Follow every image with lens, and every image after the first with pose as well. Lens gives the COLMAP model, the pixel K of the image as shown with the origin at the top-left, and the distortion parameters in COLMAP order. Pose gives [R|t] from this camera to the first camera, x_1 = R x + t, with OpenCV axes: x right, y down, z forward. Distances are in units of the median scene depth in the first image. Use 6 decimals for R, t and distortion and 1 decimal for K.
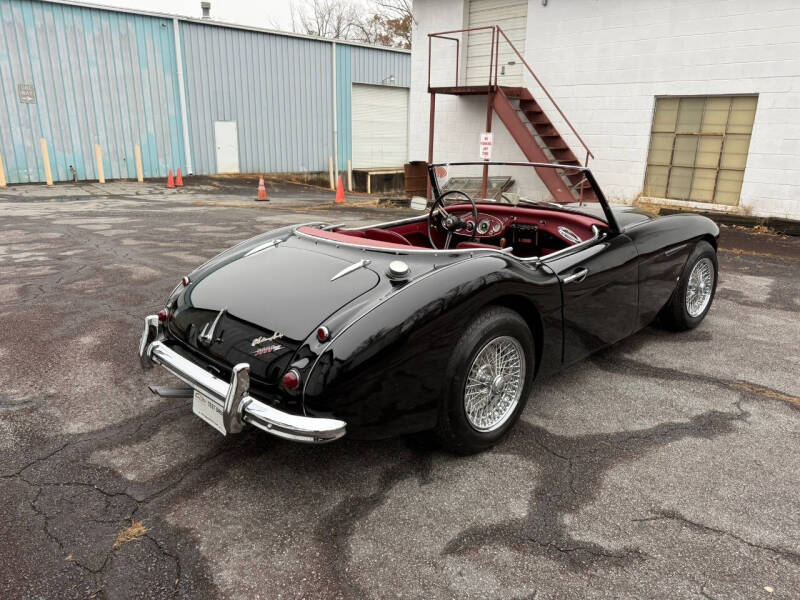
lens RADIAL K [[564.6, 0, 403.3], [0, 564.6, 297.9], [0, 0, 1]] dist [0.039297, -0.050466]
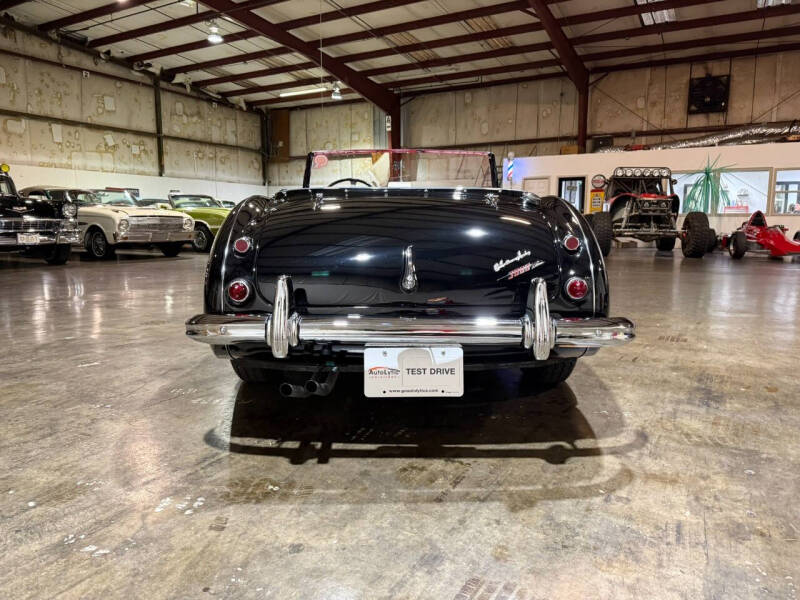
lens RADIAL K [[564.6, 0, 402.7], [0, 564.6, 298.5], [0, 0, 1]] dist [0.039297, -0.050466]
pose [[0.682784, -0.090615, 0.724979, -0.237185], [0.189617, 0.980257, -0.056059, 0.035010], [-0.705586, 0.175744, 0.686486, 0.126002]]
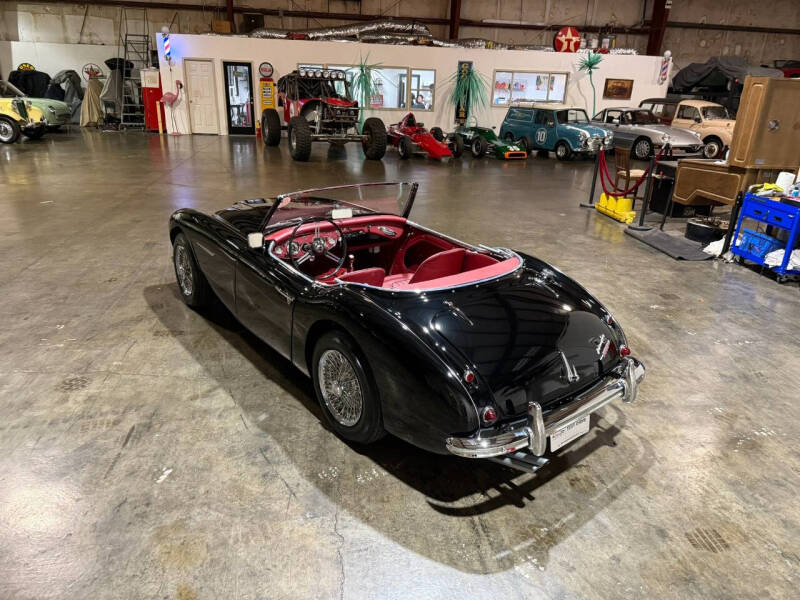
lens RADIAL K [[564.6, 0, 403.3], [0, 564.6, 303.4], [0, 0, 1]] dist [0.039297, -0.050466]
pose [[0.080920, -0.364263, 0.927774, -0.377340], [0.230244, 0.912482, 0.338178, -0.149313], [-0.969763, 0.186249, 0.157707, 0.295440]]
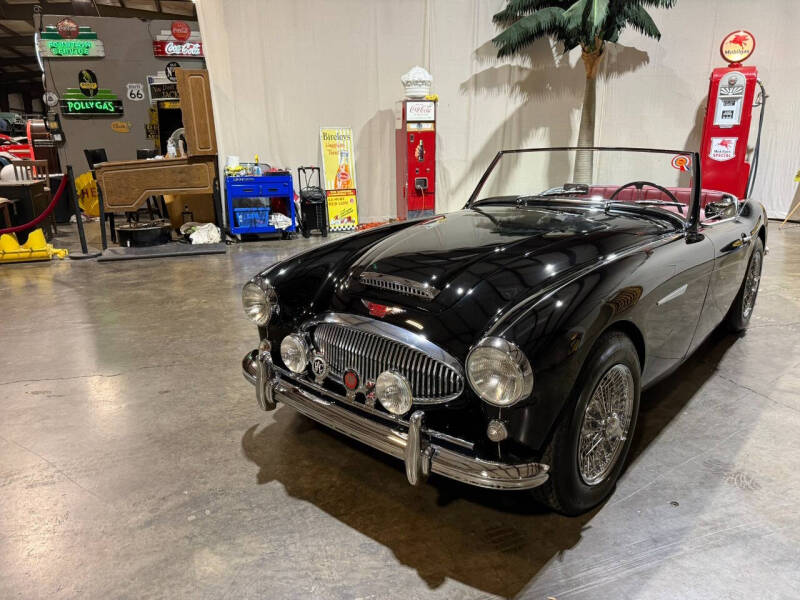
lens RADIAL K [[564.6, 0, 396.1], [0, 564.6, 293.7], [0, 0, 1]] dist [0.039297, -0.050466]
pose [[-0.995090, 0.041185, -0.089999, 0.226148], [-0.010781, 0.858799, 0.512199, -0.200678], [0.098386, 0.510655, -0.854138, 0.738354]]
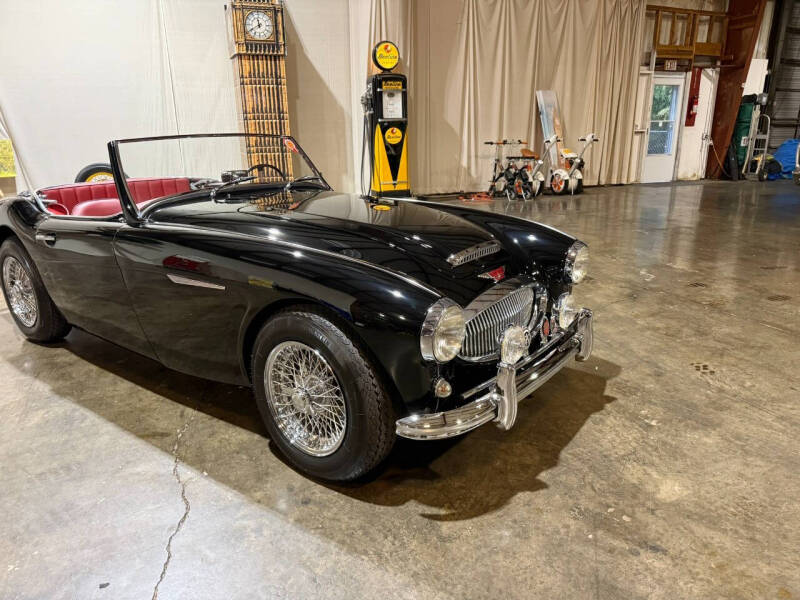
lens RADIAL K [[564.6, 0, 405.1], [0, 564.6, 299.0], [0, 0, 1]] dist [0.039297, -0.050466]
pose [[0.168547, 0.290319, -0.941970, 0.452336], [-0.253141, 0.936339, 0.243289, -0.113619], [0.952634, 0.197445, 0.231309, 0.438524]]
